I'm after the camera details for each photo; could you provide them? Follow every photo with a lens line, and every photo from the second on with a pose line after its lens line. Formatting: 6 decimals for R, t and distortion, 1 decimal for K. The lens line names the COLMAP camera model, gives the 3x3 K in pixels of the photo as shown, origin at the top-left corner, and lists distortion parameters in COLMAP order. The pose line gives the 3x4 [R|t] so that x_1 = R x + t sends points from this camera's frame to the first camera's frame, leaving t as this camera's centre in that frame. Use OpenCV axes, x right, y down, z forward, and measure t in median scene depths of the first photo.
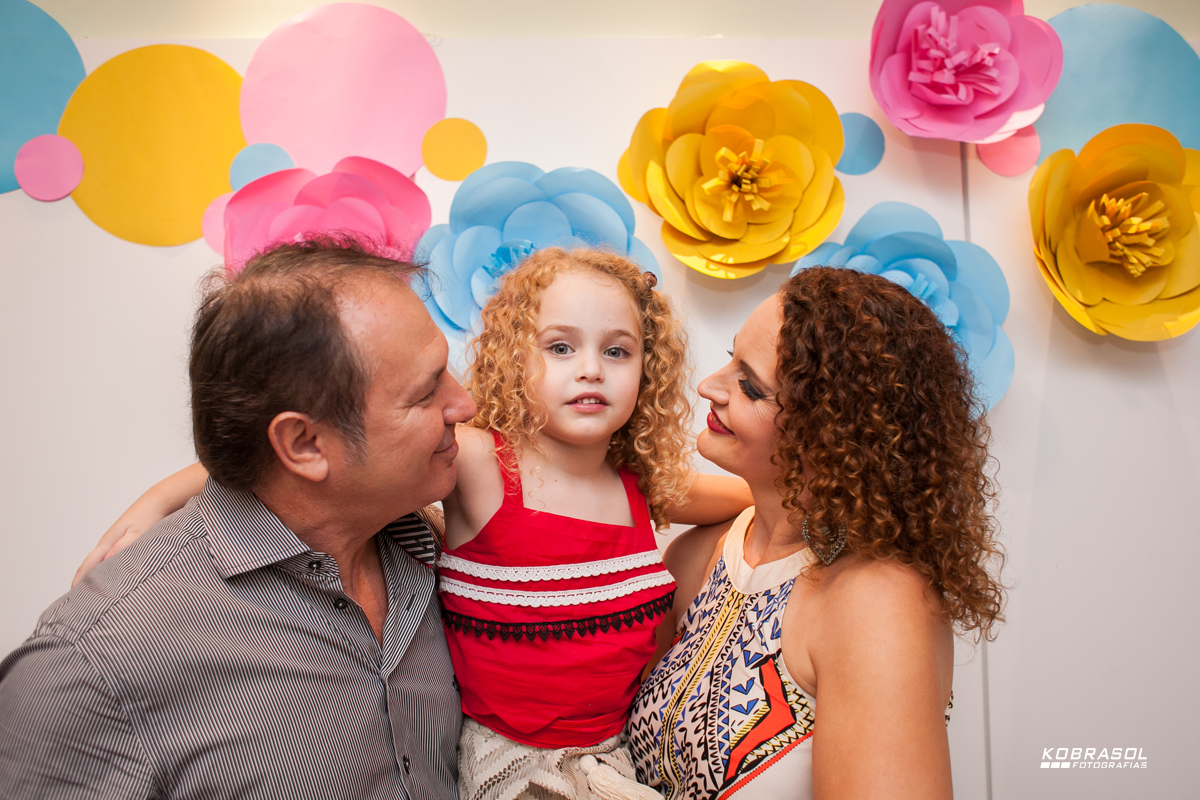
lens RADIAL K [[971.7, 0, 583.3], [0, 971.7, 405.1], [0, 0, 1]] dist [-0.108509, 0.123033]
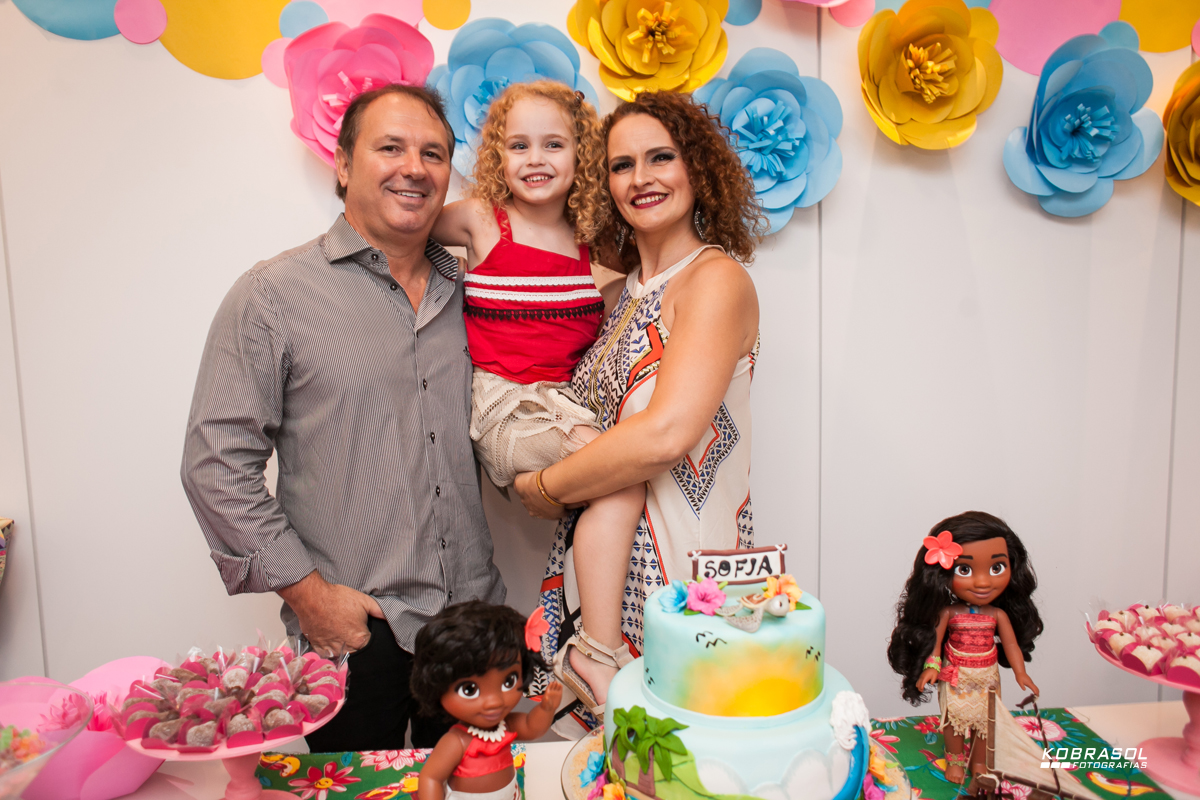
lens RADIAL K [[946.7, 0, 600.0], [0, 946.7, 400.0], [0, 0, 1]] dist [-0.110794, 0.127731]
pose [[0.998214, -0.016424, 0.057439, -0.003911], [0.005856, 0.983736, 0.179523, 0.050290], [-0.059453, -0.178866, 0.982075, -0.431114]]
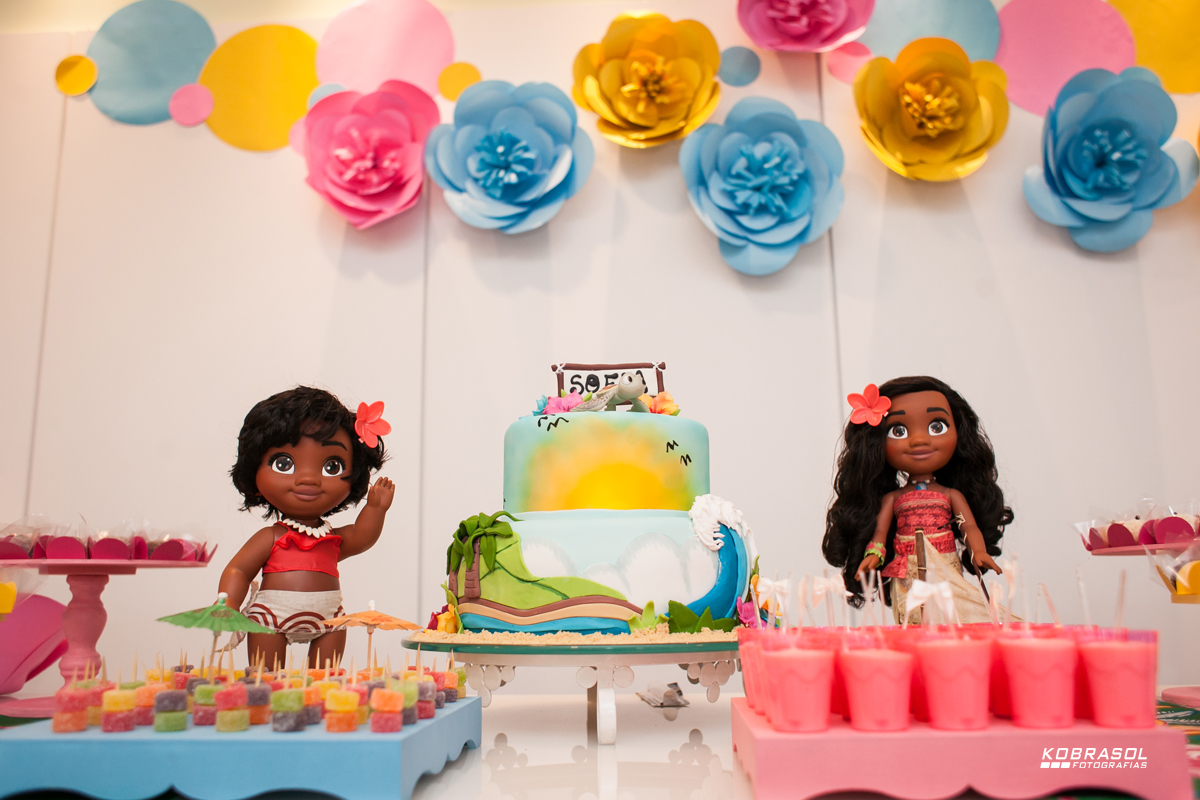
lens RADIAL K [[998.2, 0, 600.0], [0, 998.2, 400.0], [0, 0, 1]] dist [-0.111928, 0.129814]
pose [[0.996600, -0.020055, -0.079910, 0.198837], [0.010747, 0.993278, -0.115250, 0.412296], [0.081684, 0.113999, 0.990117, -0.433903]]
